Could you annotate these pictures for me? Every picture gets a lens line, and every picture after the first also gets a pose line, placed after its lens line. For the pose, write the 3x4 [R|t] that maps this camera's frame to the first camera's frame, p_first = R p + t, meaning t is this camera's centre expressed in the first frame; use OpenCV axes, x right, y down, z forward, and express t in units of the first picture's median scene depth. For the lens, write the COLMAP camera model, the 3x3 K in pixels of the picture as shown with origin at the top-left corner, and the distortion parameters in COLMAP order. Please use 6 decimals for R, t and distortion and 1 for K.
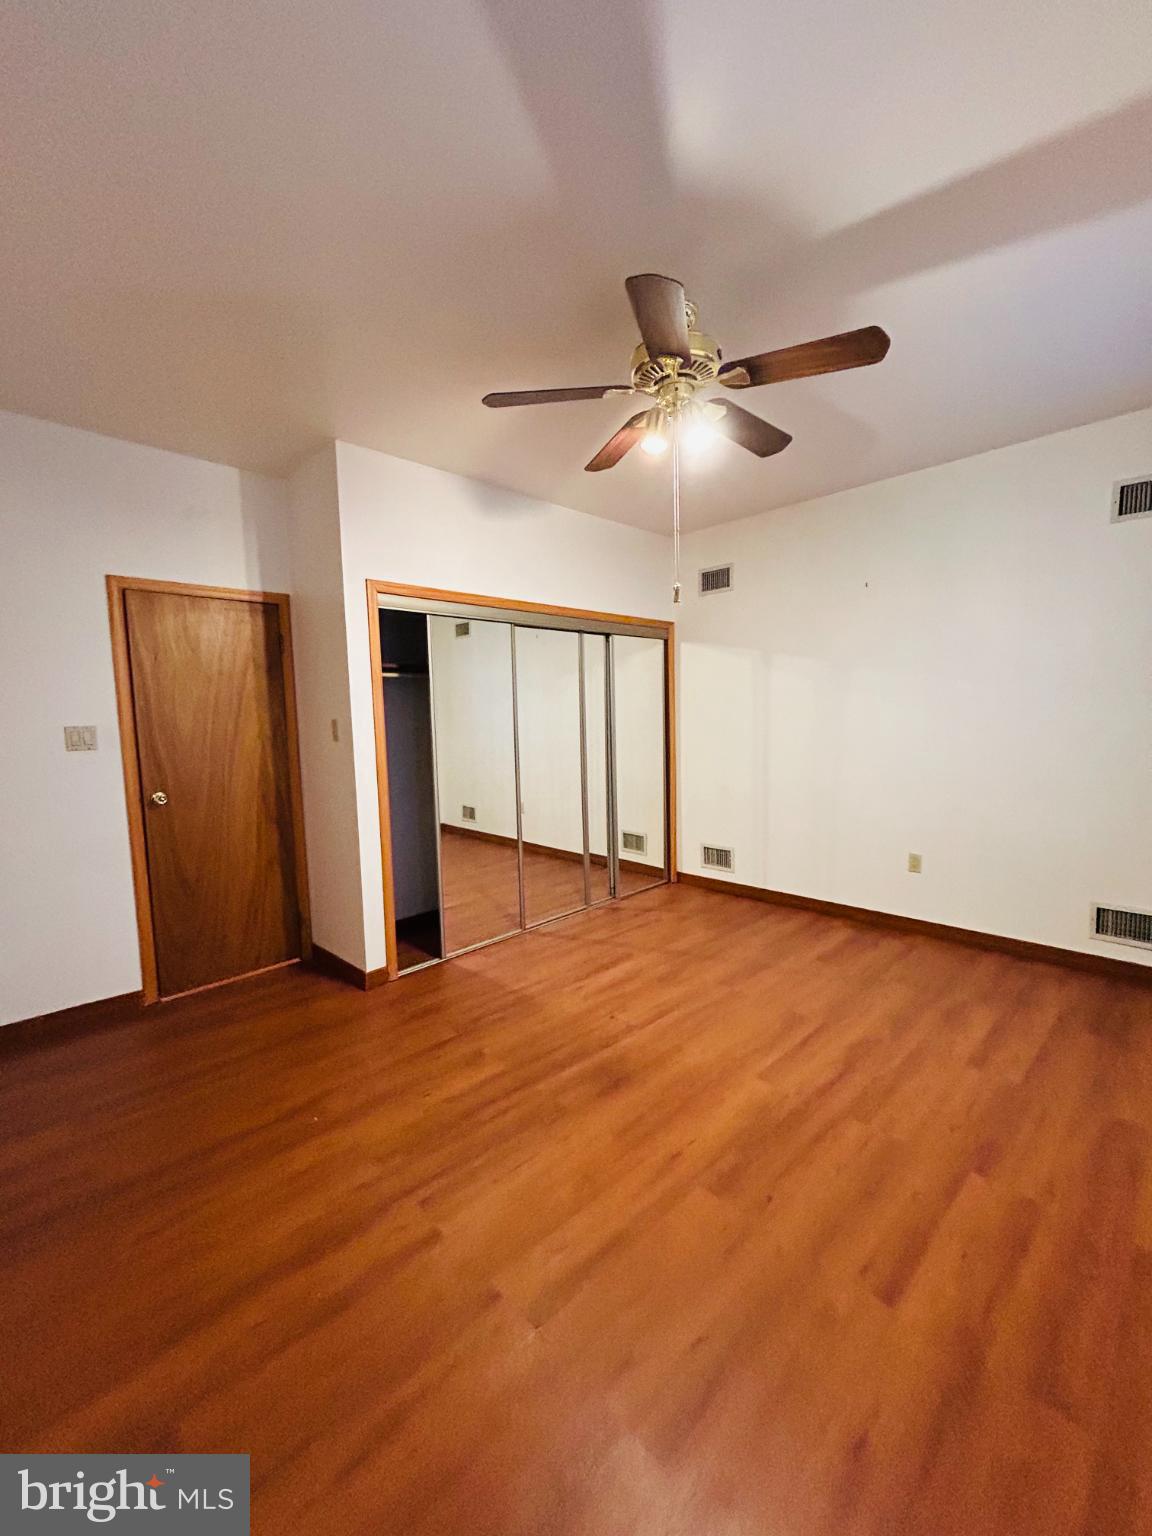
lens RADIAL K [[615.6, 0, 578.3], [0, 615.6, 767.3], [0, 0, 1]] dist [-0.001178, -0.000131]
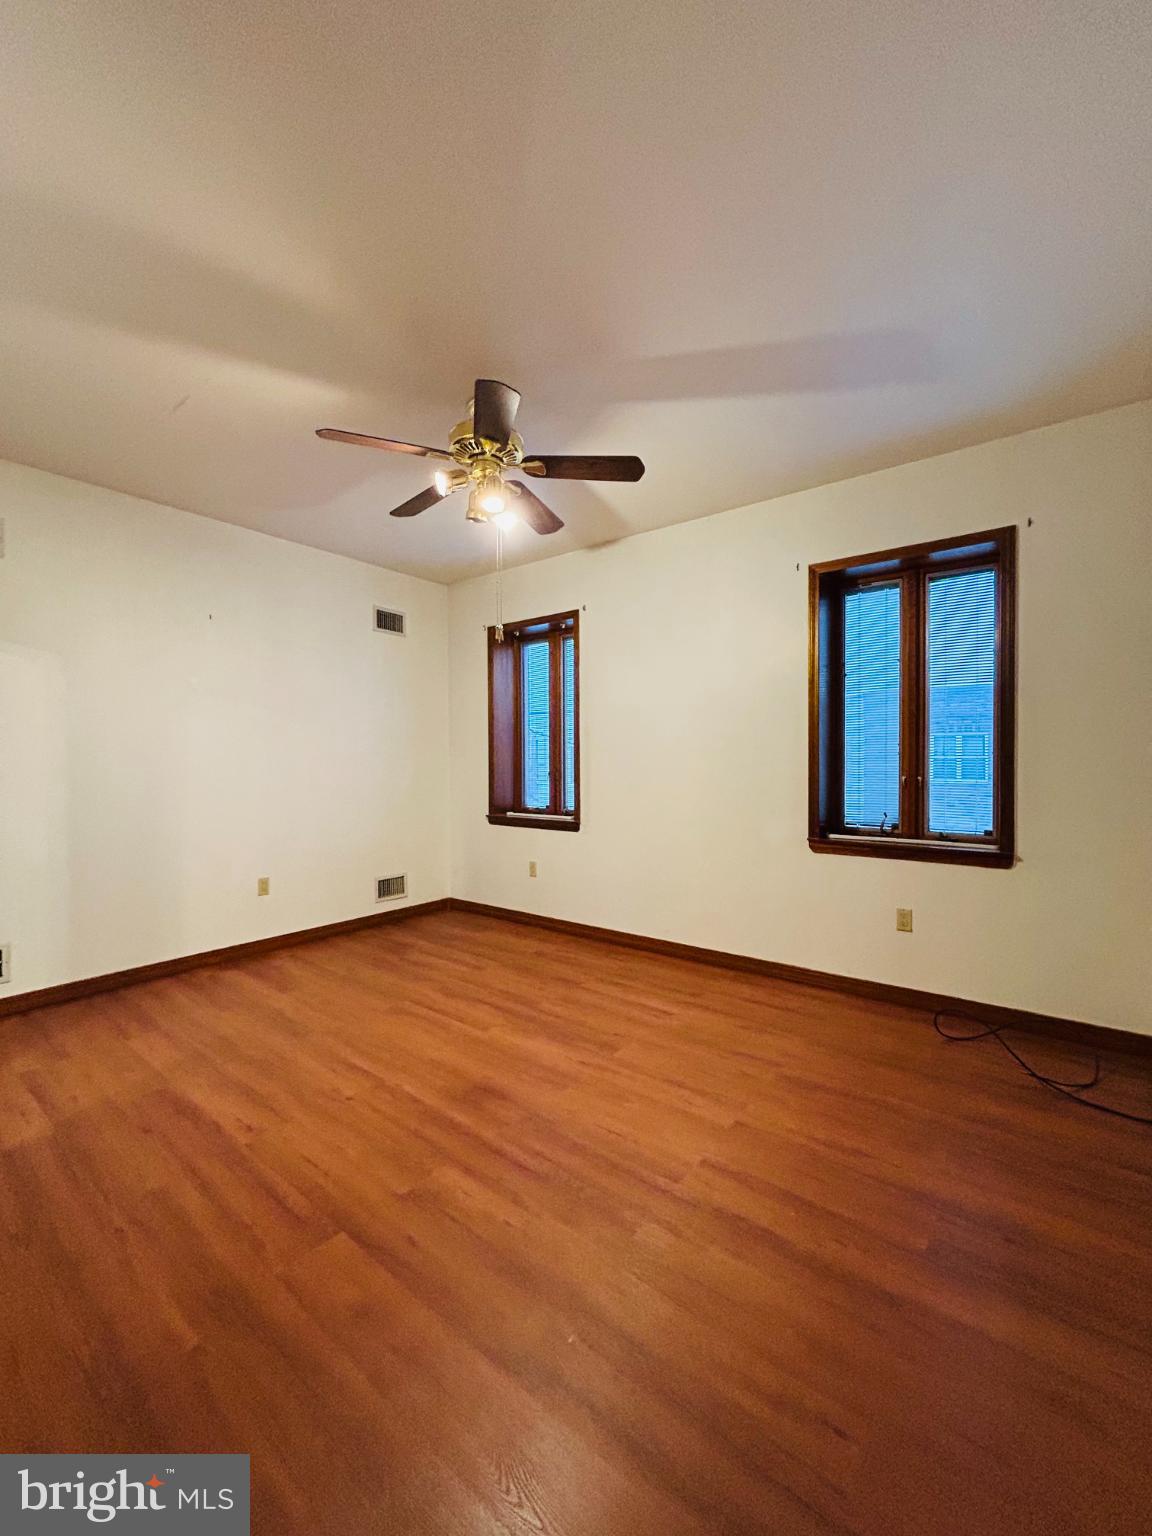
lens RADIAL K [[615.6, 0, 578.3], [0, 615.6, 767.3], [0, 0, 1]] dist [-0.001178, -0.000131]
pose [[-0.126900, 0.010949, 0.991855, -0.953939], [0.090579, 0.995889, 0.000596, -0.004222], [-0.987771, 0.089917, -0.127370, 0.921566]]
